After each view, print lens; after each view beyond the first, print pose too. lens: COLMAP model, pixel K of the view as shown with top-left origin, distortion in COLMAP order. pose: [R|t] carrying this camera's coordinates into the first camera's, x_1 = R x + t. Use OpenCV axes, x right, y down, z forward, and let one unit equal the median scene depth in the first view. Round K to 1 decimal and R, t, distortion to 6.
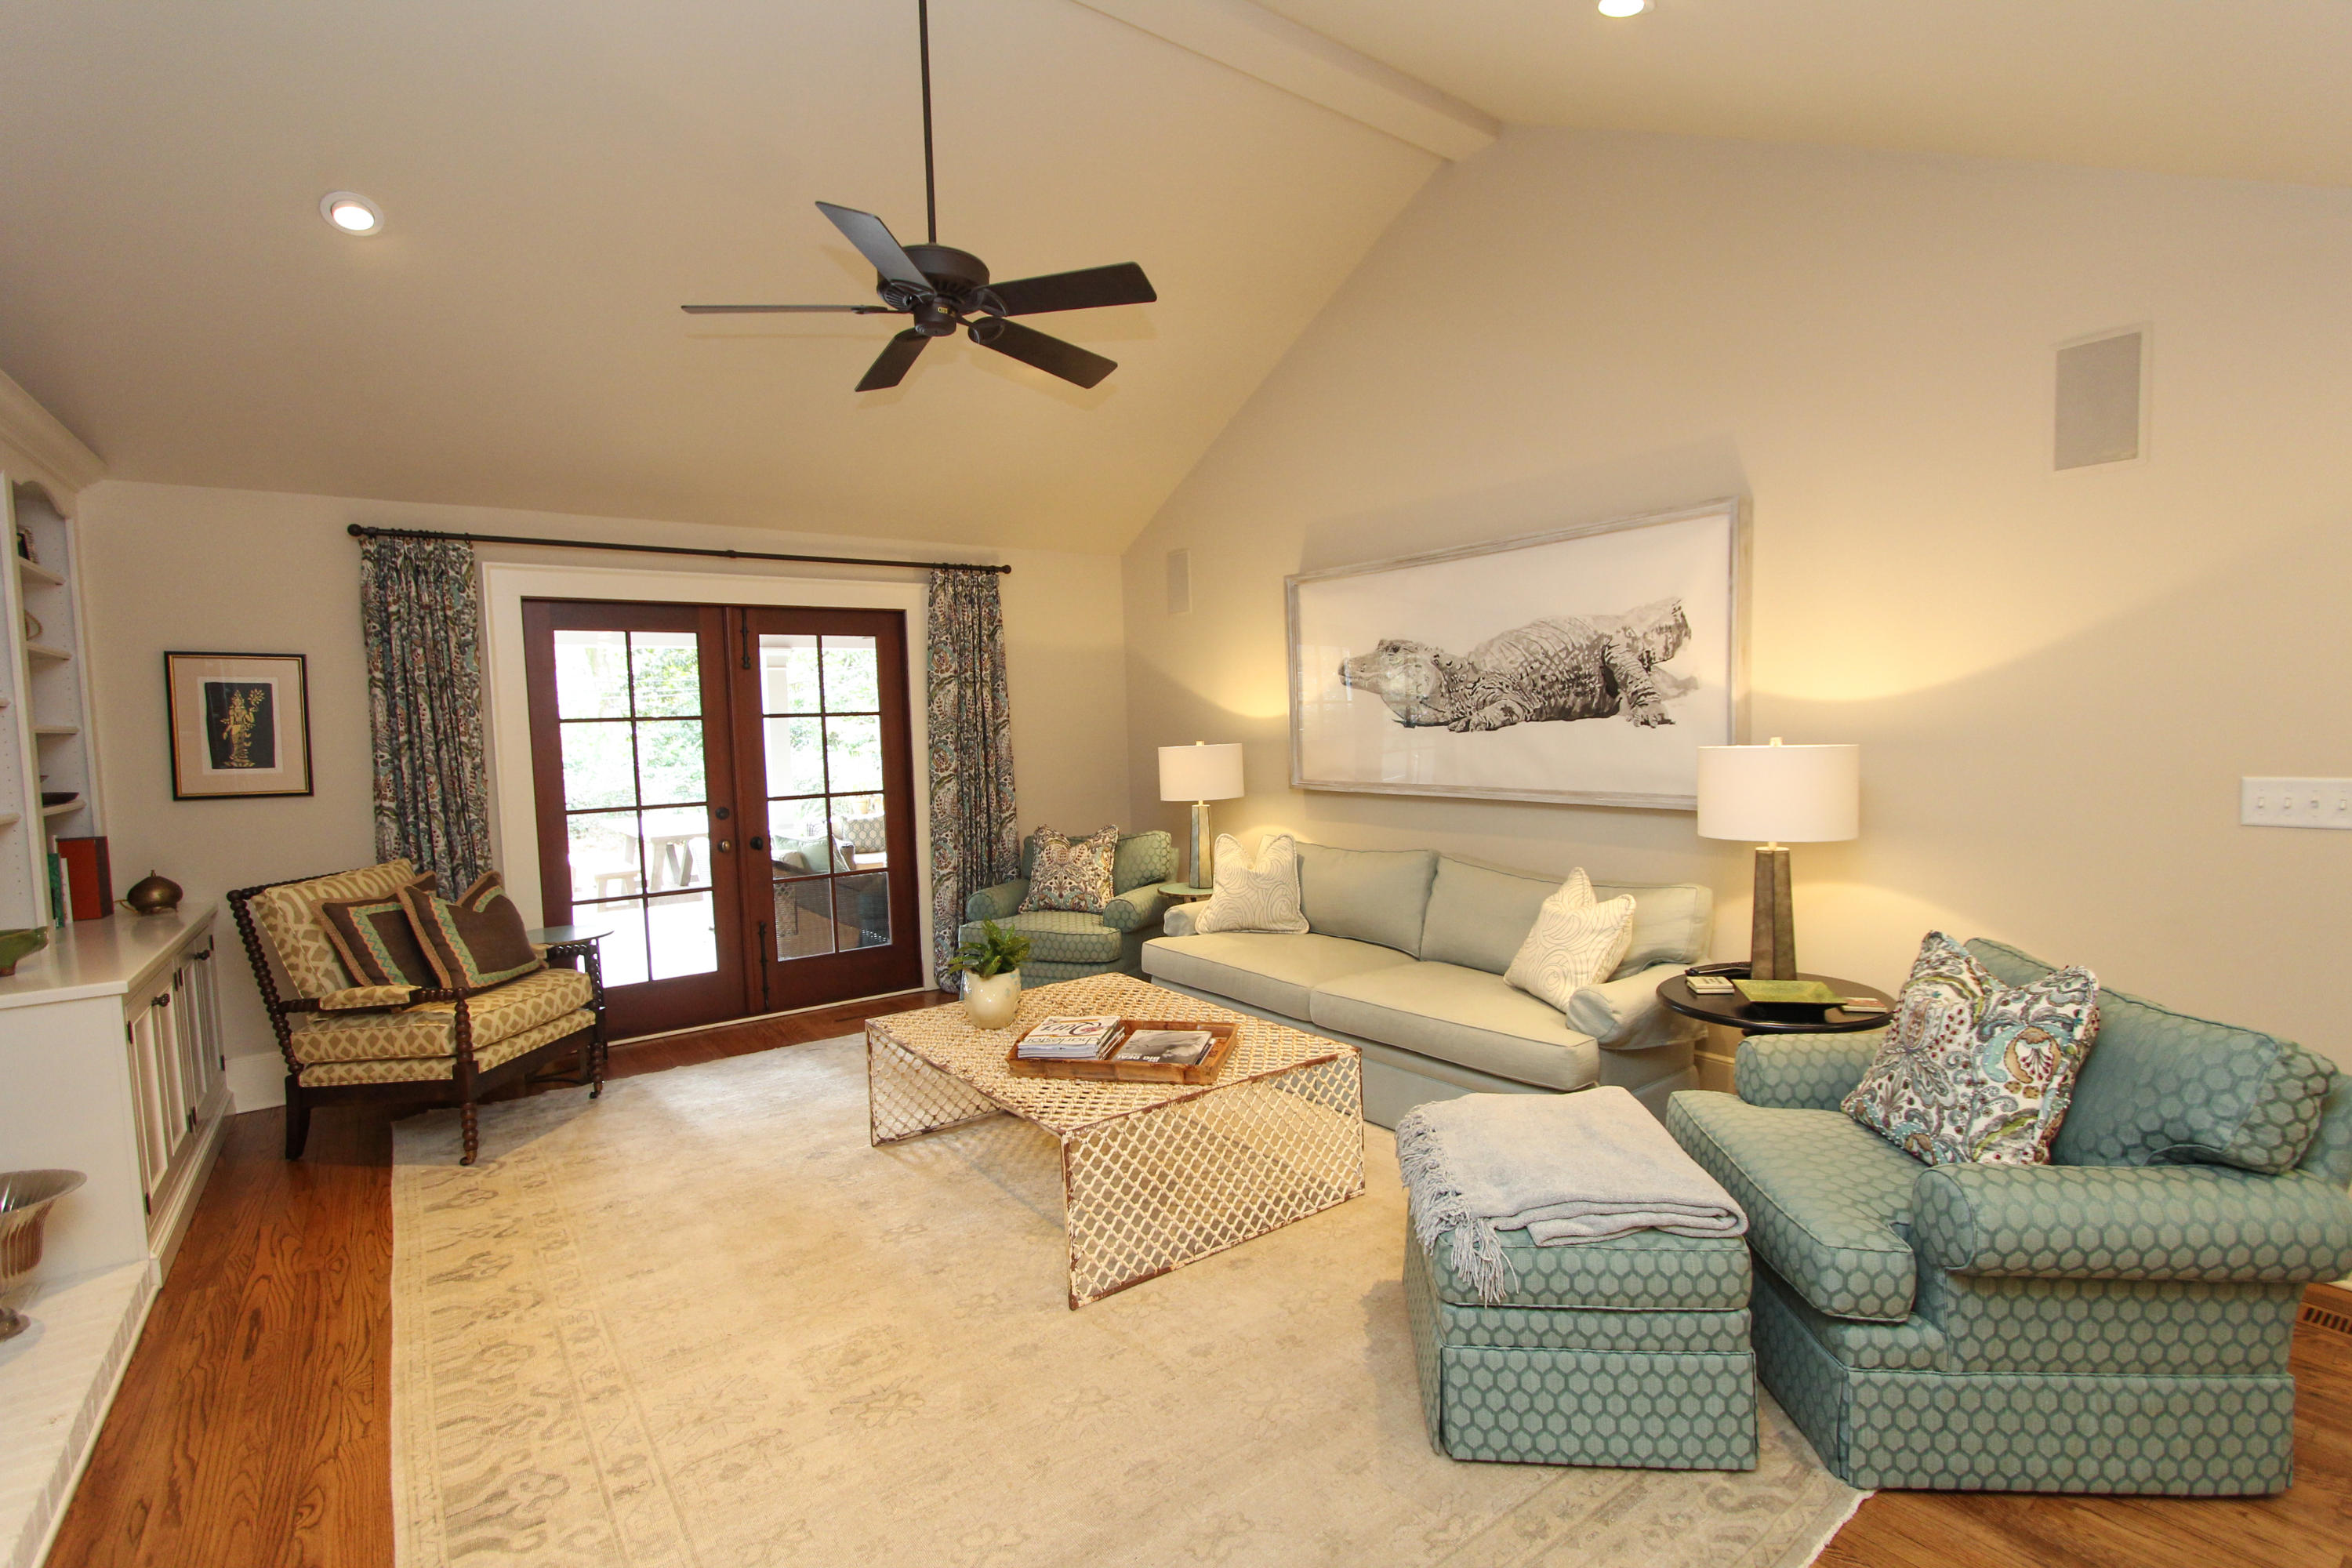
lens RADIAL K [[1076.3, 0, 1176.9], [0, 1076.3, 797.6], [0, 0, 1]] dist [-0.023141, 0.005459]
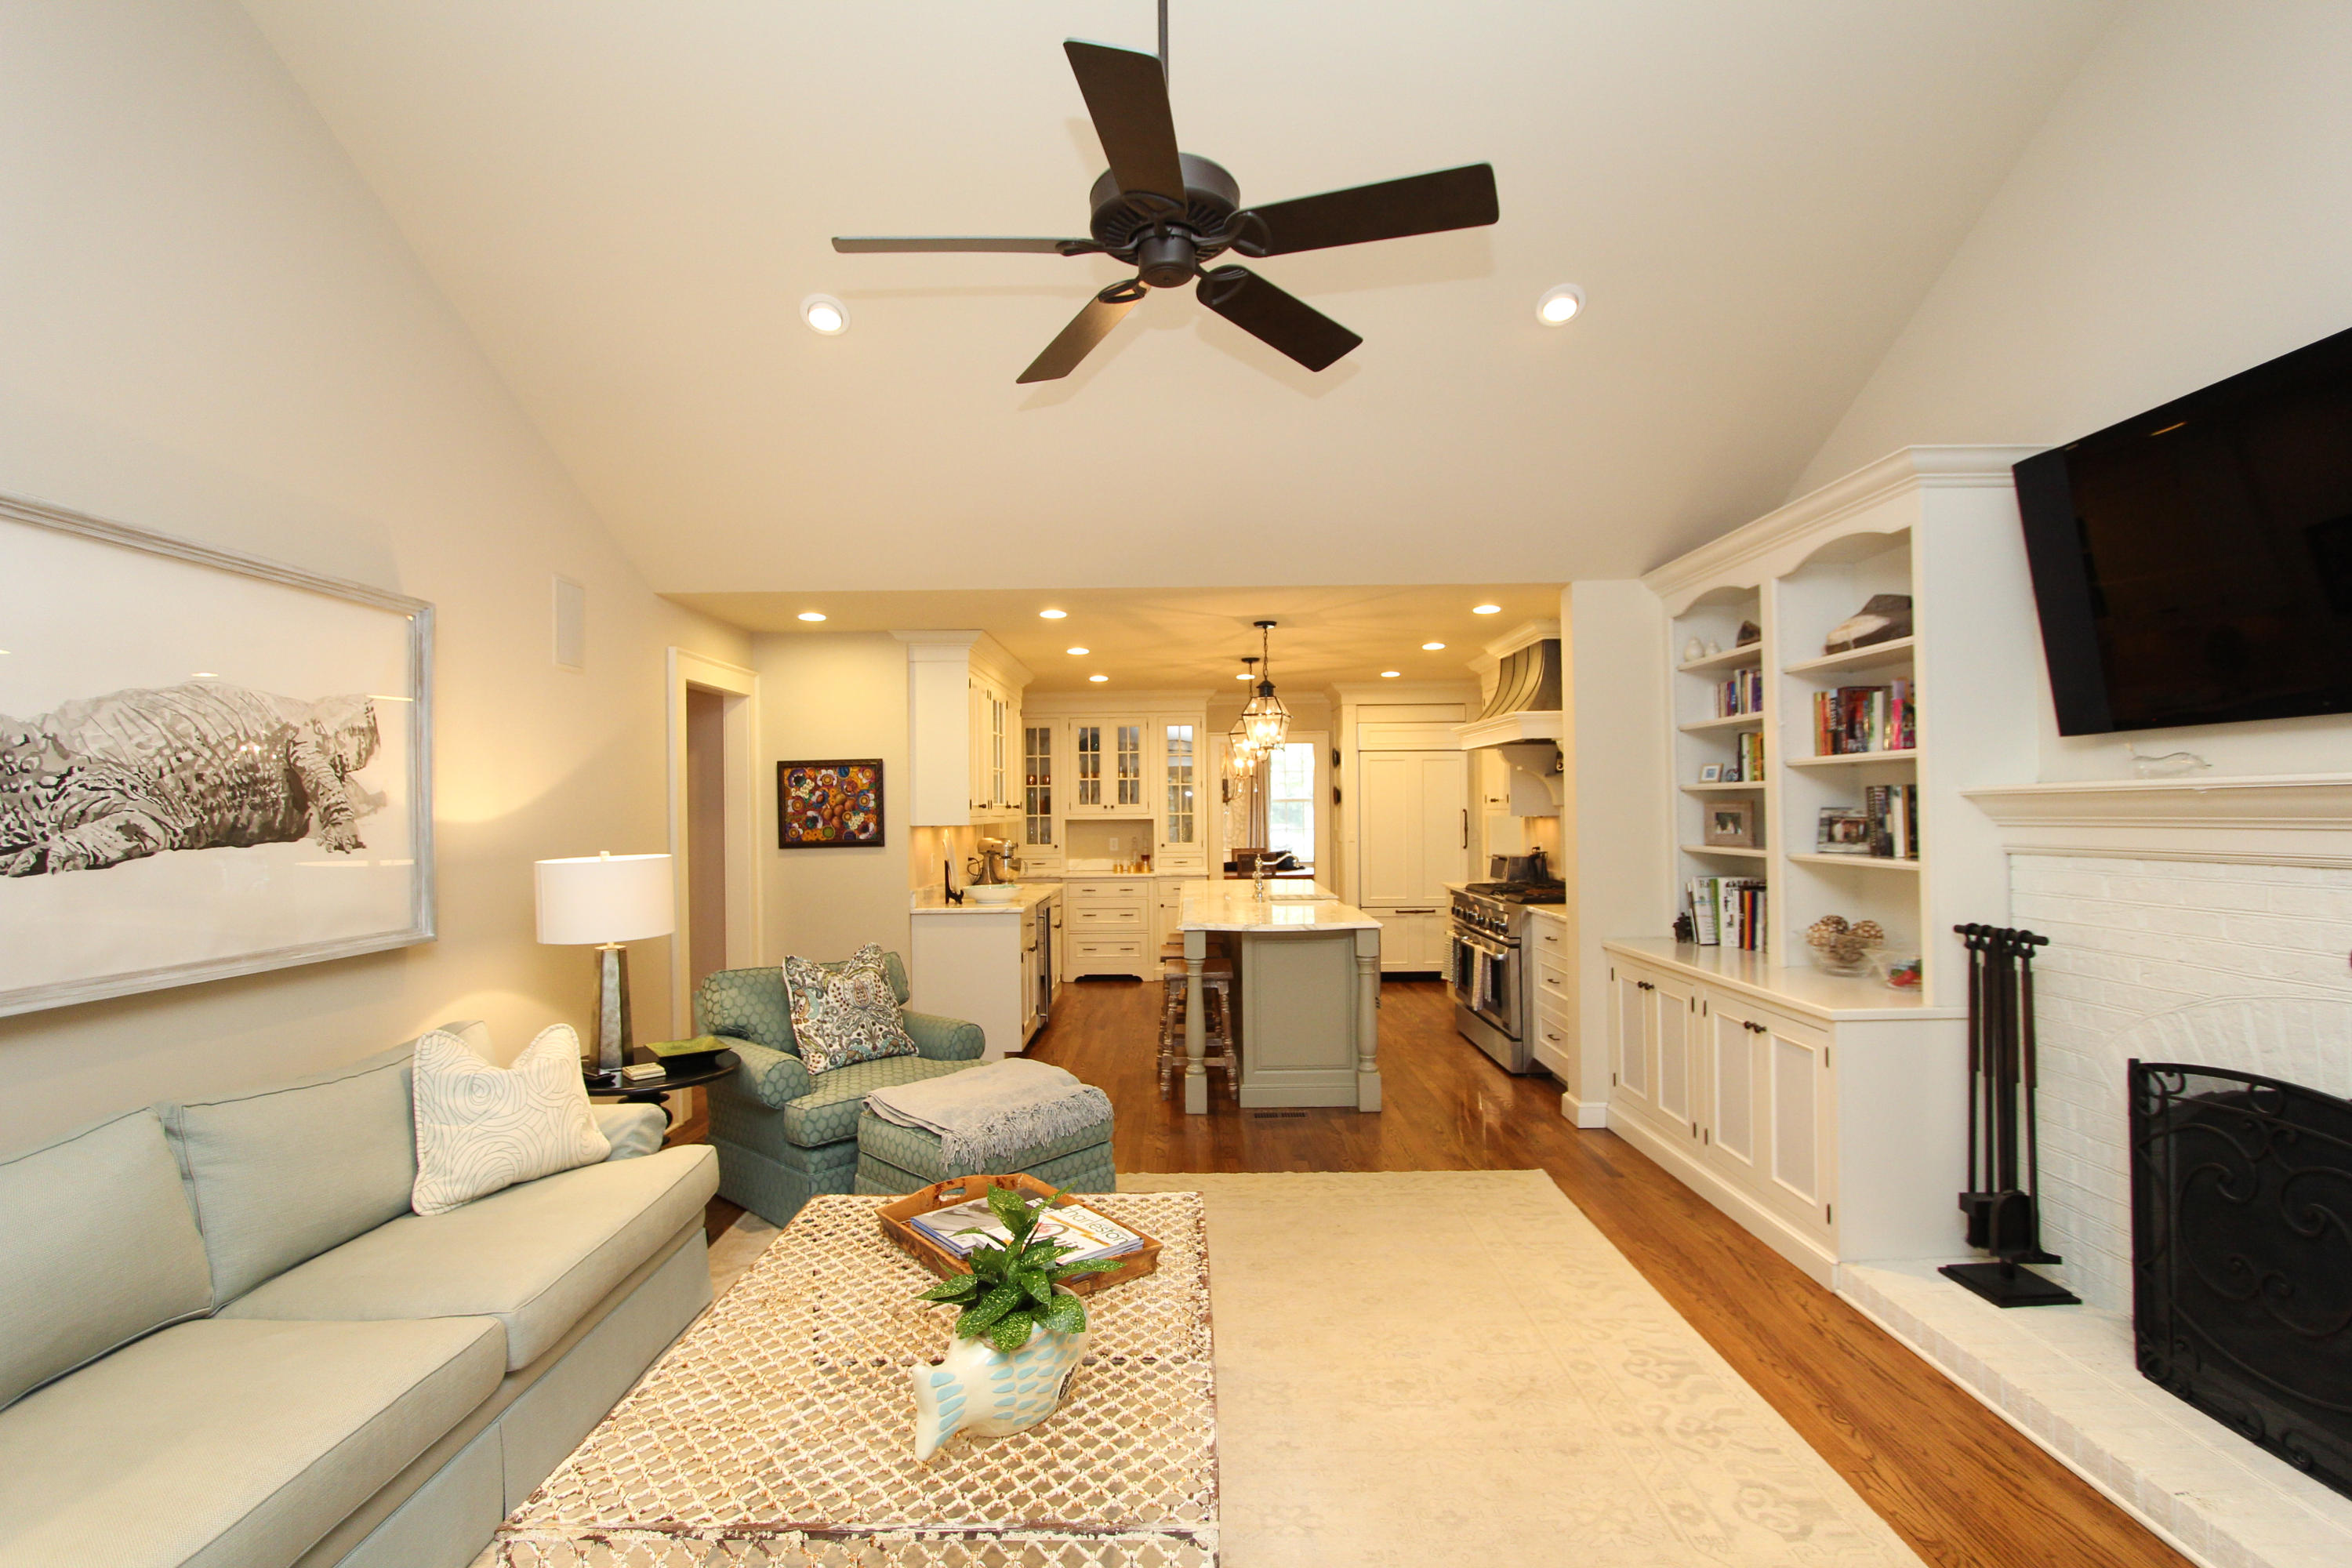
lens RADIAL K [[1076.3, 0, 1176.9], [0, 1076.3, 797.6], [0, 0, 1]] dist [-0.023141, 0.005459]
pose [[-0.807622, 0.044650, 0.588008, -0.463252], [0.078913, 0.996344, 0.032730, -0.075808], [-0.584397, 0.072835, -0.808192, 1.158578]]
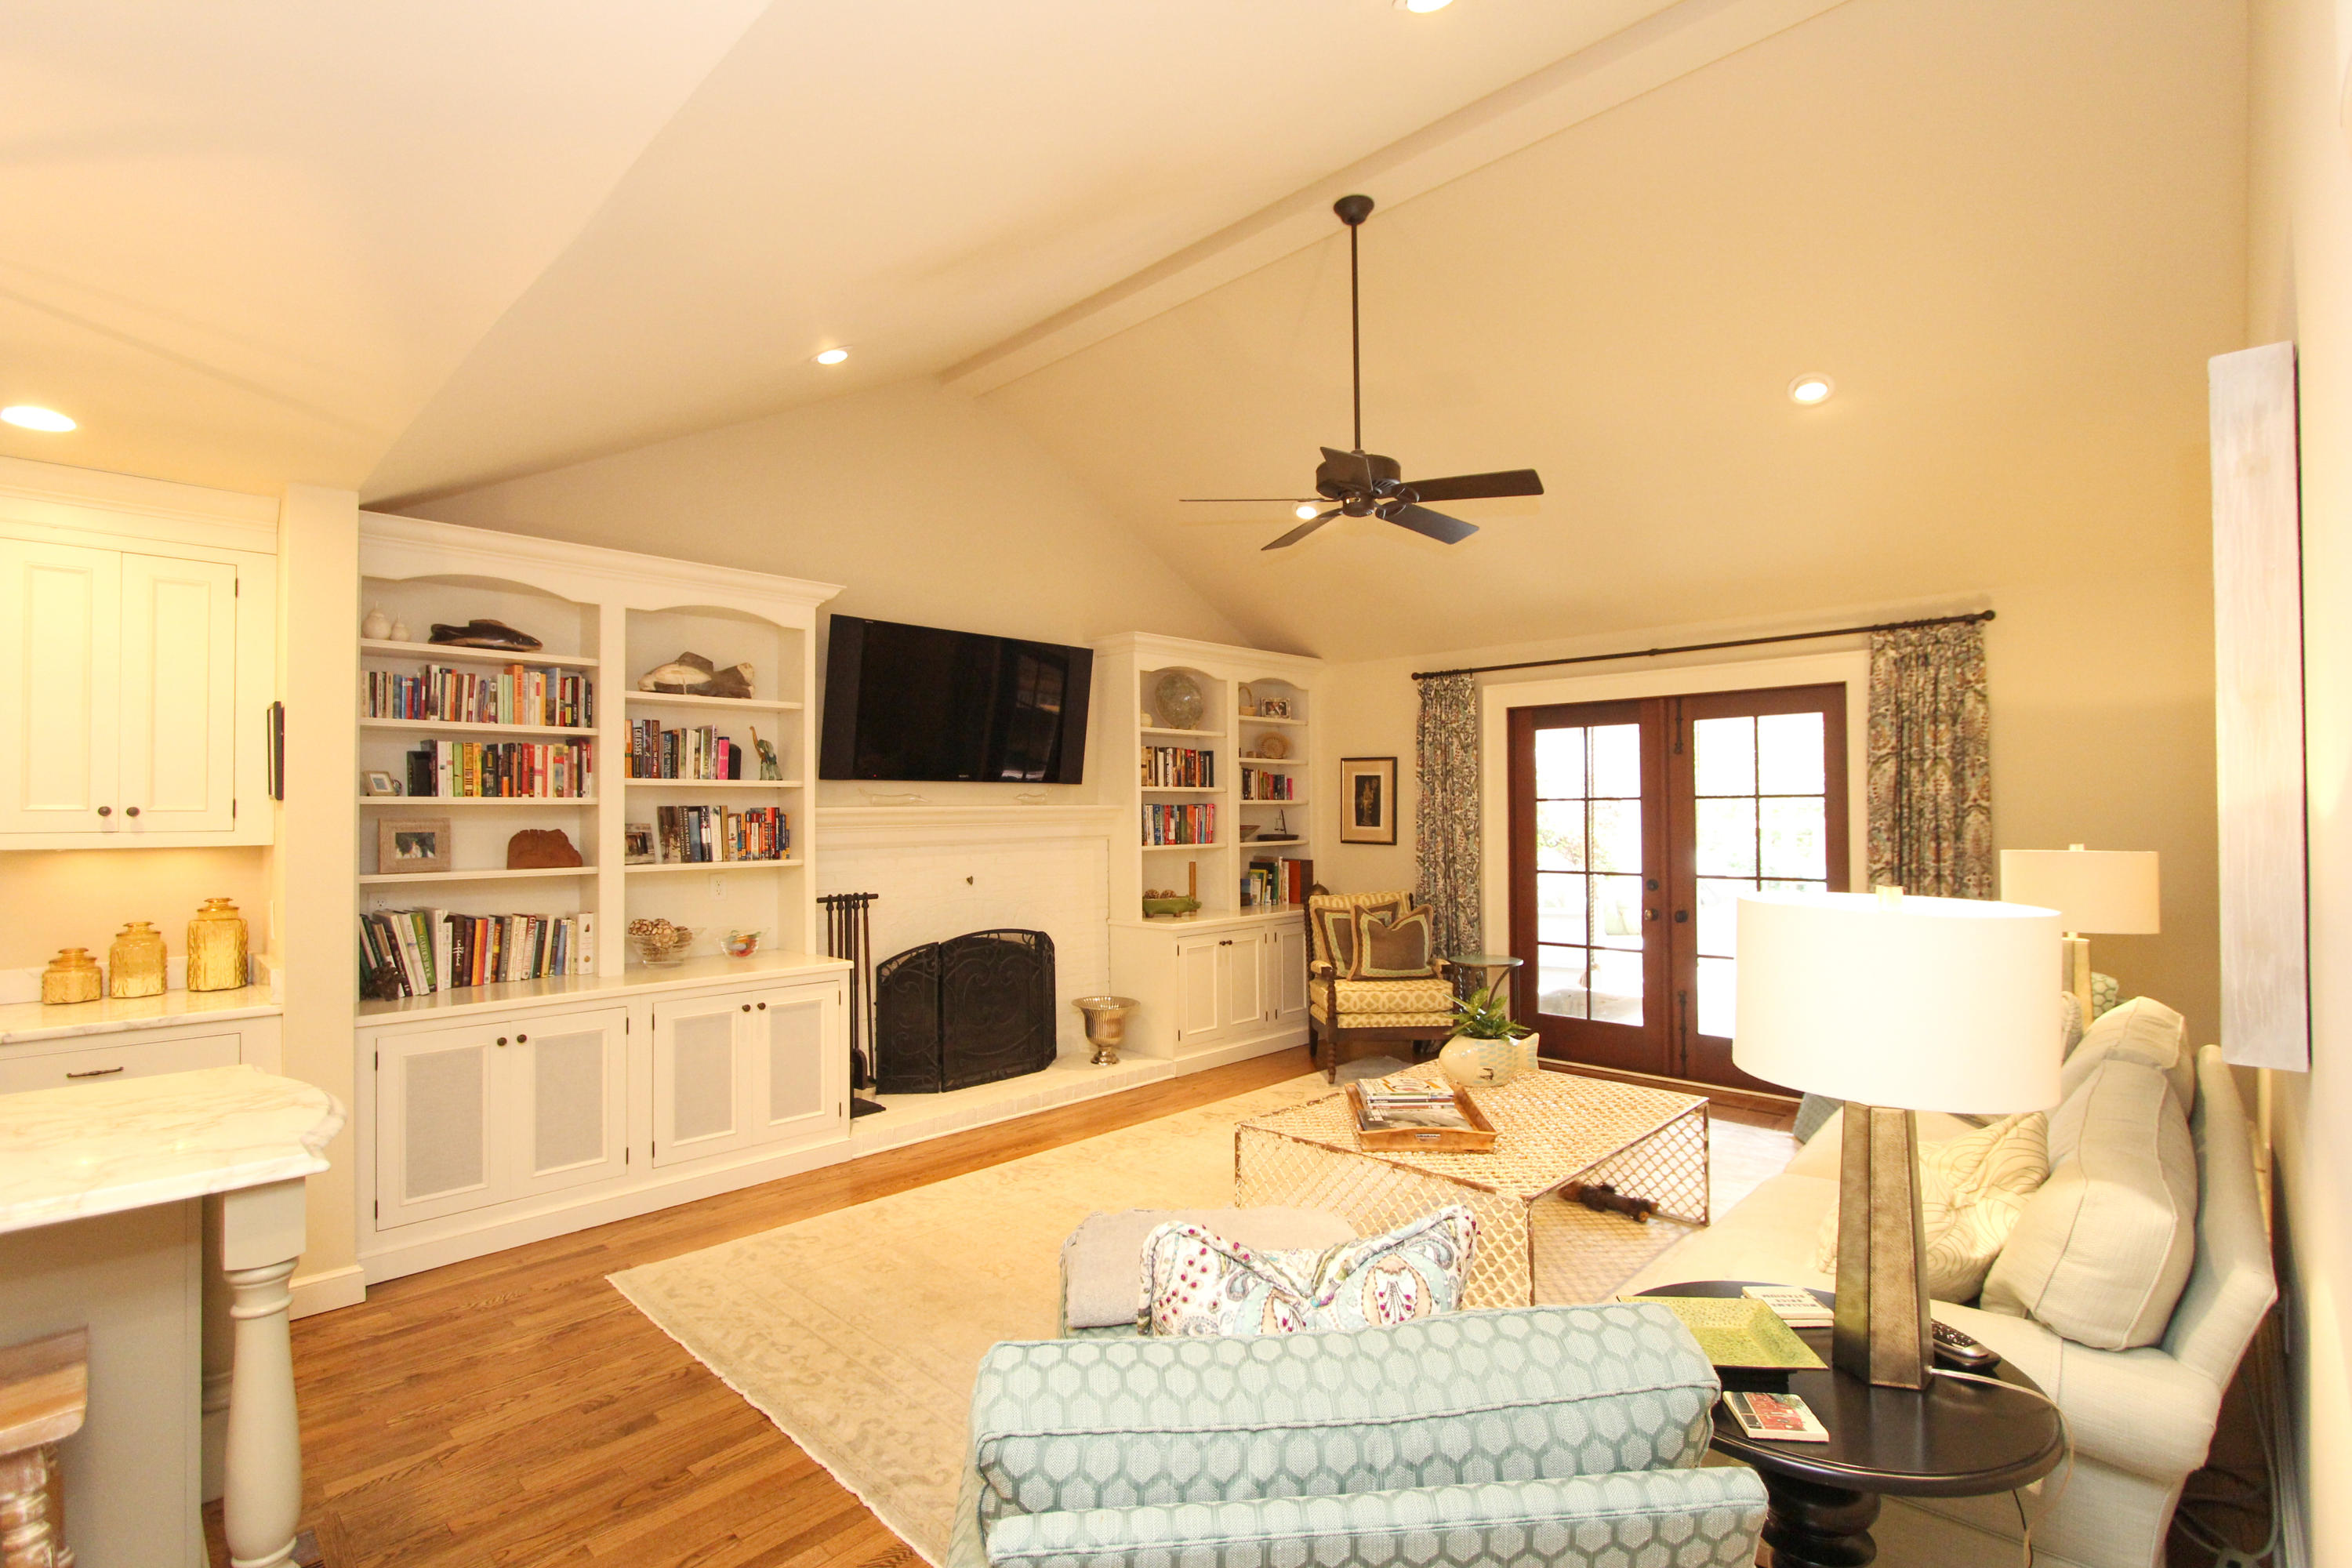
lens RADIAL K [[1076.3, 0, 1176.9], [0, 1076.3, 797.6], [0, 0, 1]] dist [-0.023141, 0.005459]
pose [[0.170960, 0.013566, -0.985185, 0.743567], [-0.068594, 0.997643, 0.001834, -0.056180], [0.982887, 0.067264, 0.171487, 0.417078]]
